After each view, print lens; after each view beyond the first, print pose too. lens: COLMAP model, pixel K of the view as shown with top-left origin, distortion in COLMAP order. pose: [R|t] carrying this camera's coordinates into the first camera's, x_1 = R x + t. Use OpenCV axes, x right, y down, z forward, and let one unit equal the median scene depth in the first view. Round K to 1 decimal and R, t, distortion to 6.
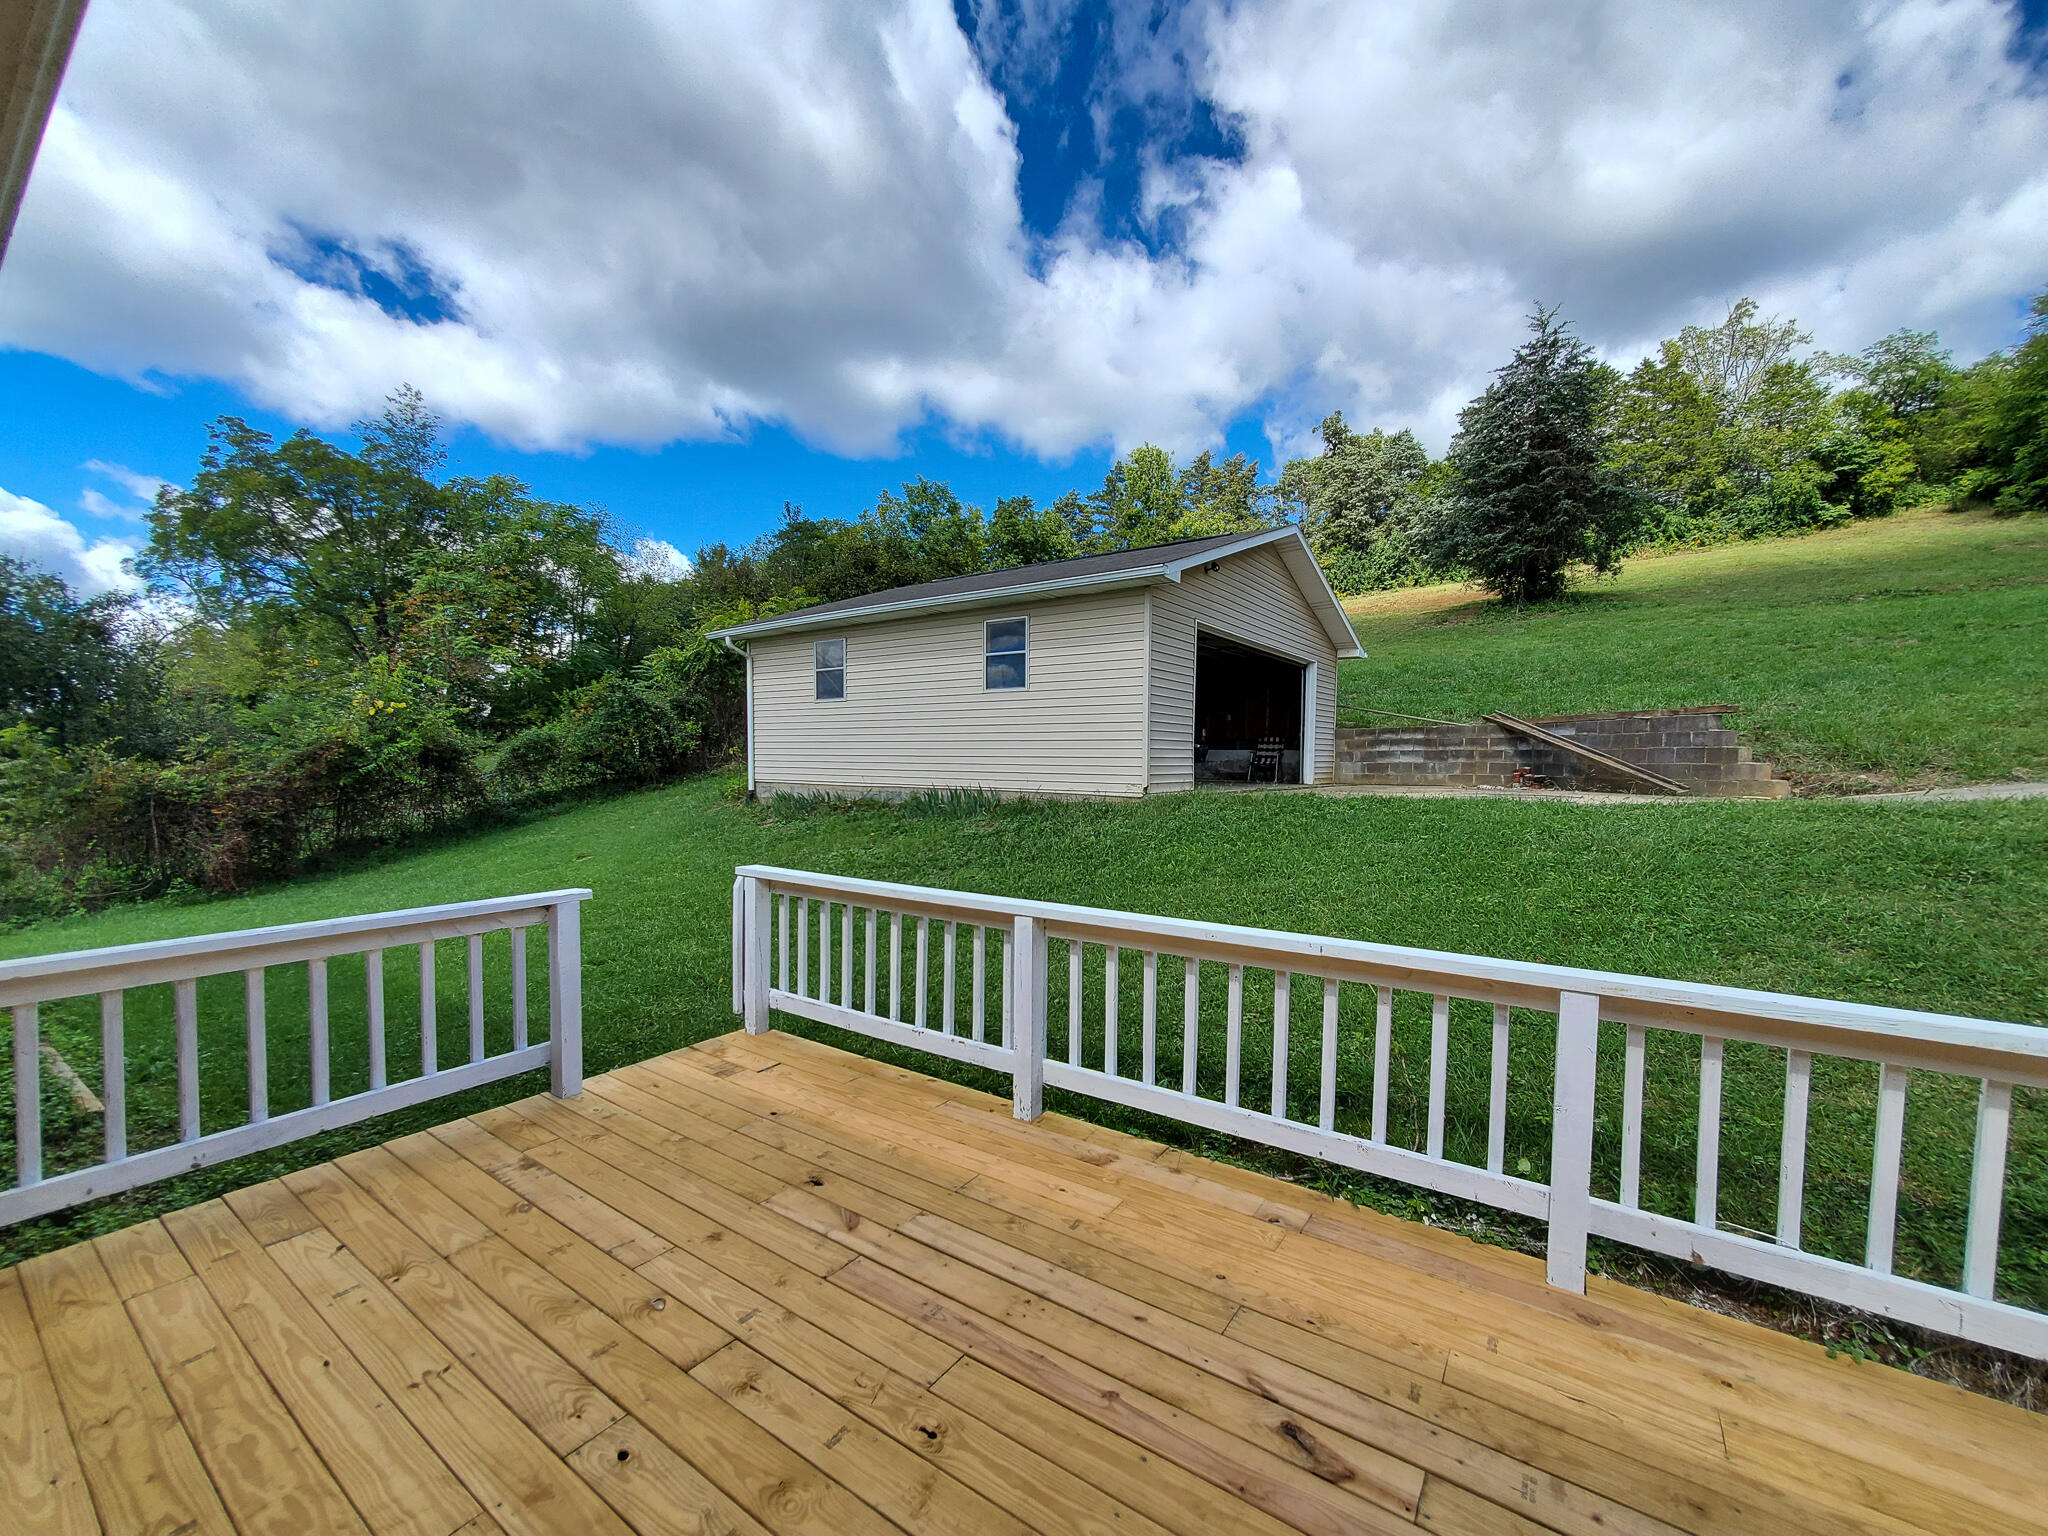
lens RADIAL K [[817.6, 0, 1025.6], [0, 817.6, 810.3], [0, 0, 1]] dist [-0.000995, -0.000792]
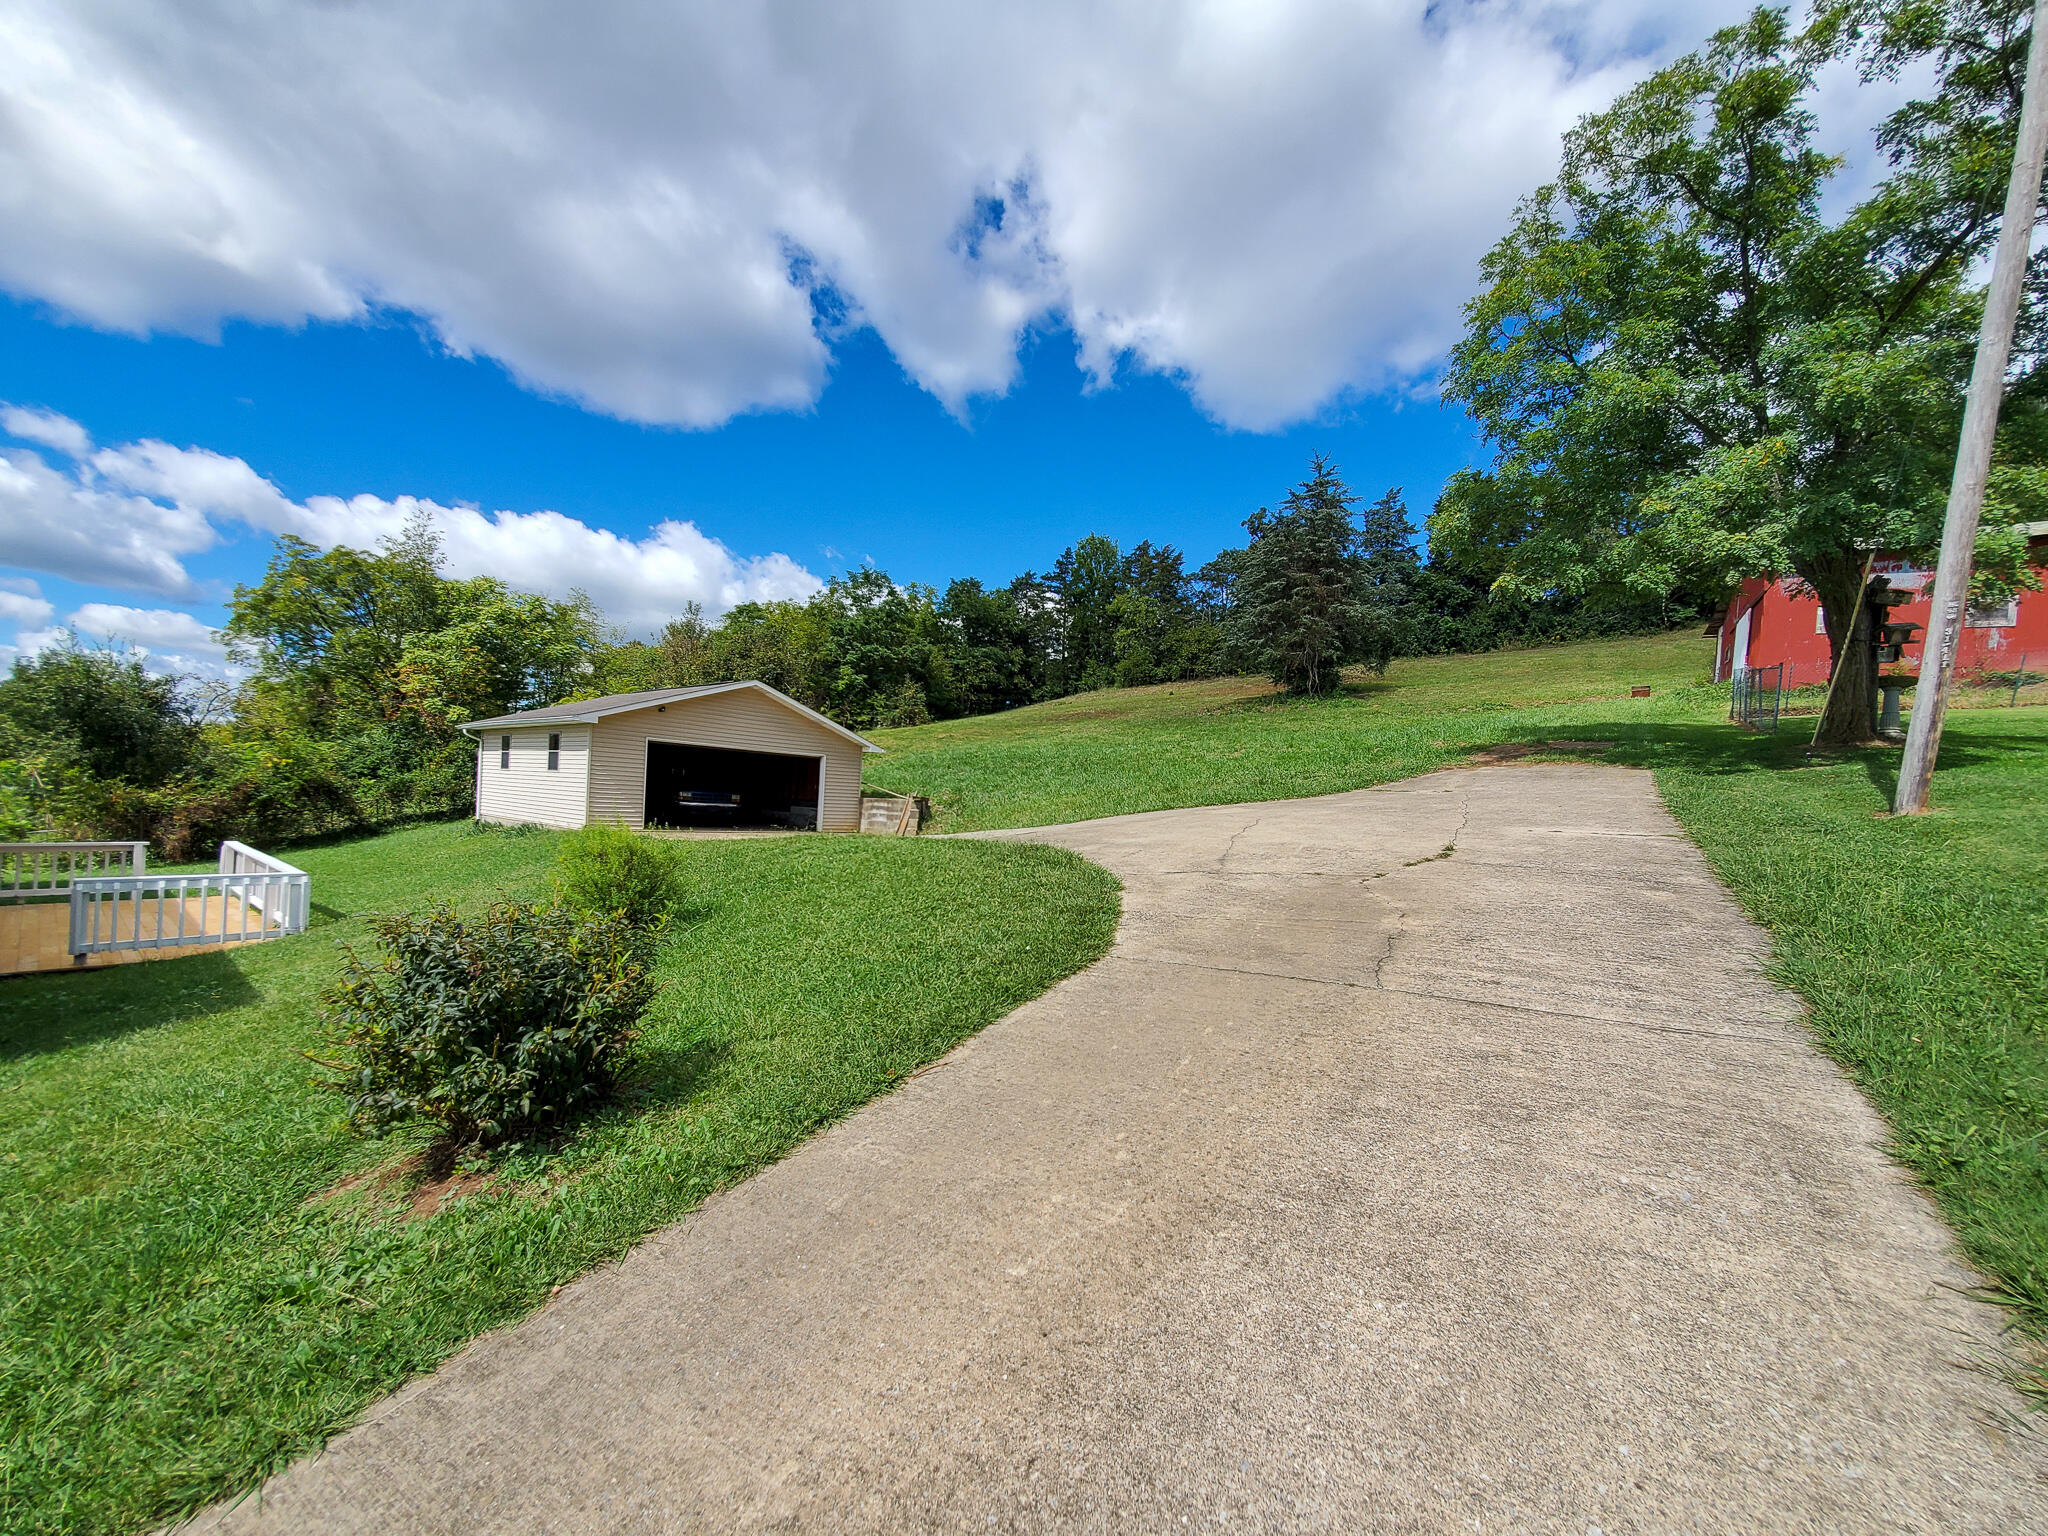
lens RADIAL K [[817.6, 0, 1025.6], [0, 817.6, 810.3], [0, 0, 1]] dist [-0.000995, -0.000792]
pose [[0.995964, 0.044693, -0.077831, 0.773239], [-0.049066, 0.997268, -0.055210, -0.002565], [0.075150, 0.058806, 0.995437, -0.504355]]
